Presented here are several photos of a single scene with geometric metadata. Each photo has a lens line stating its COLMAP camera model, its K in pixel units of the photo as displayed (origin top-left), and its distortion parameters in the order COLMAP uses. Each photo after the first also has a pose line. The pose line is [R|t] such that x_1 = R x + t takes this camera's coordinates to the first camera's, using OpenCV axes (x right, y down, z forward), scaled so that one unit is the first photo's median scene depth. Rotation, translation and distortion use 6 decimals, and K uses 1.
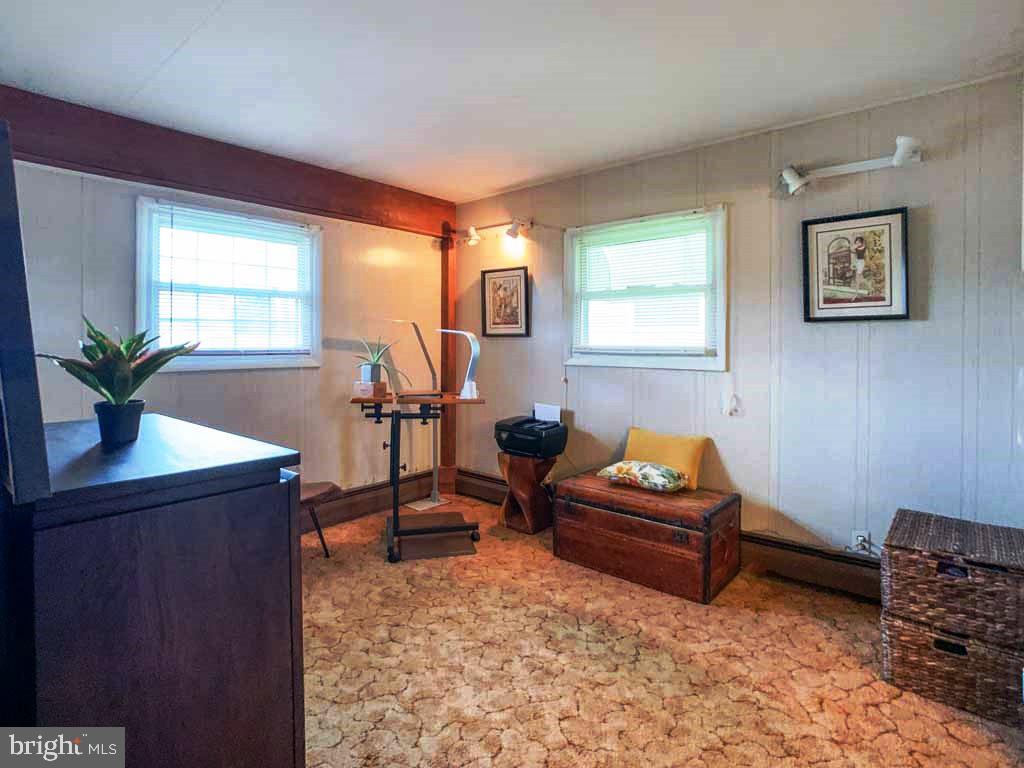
lens RADIAL K [[544.5, 0, 507.9], [0, 544.5, 343.3], [0, 0, 1]] dist [-0.033412, 0.008299]
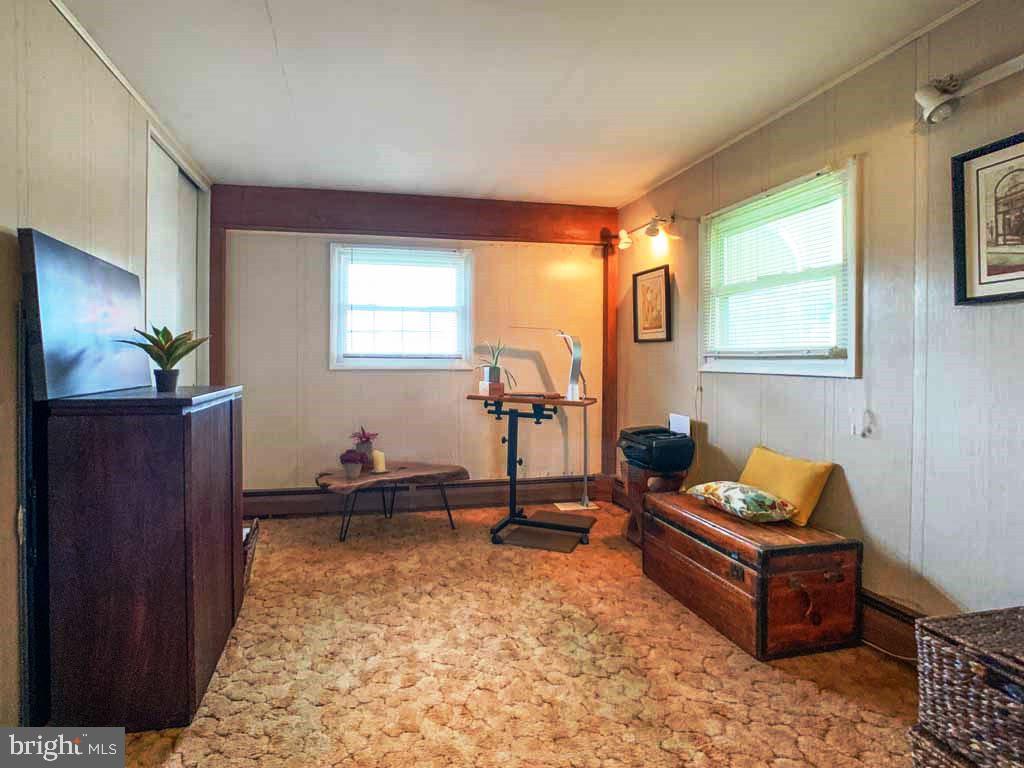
lens RADIAL K [[544.5, 0, 463.2], [0, 544.5, 364.0], [0, 0, 1]] dist [-0.033412, 0.008299]
pose [[0.791789, 0.005157, -0.610773, 0.415112], [-0.003133, 0.999985, 0.004382, 0.030577], [0.610786, -0.001556, 0.791794, 0.077494]]
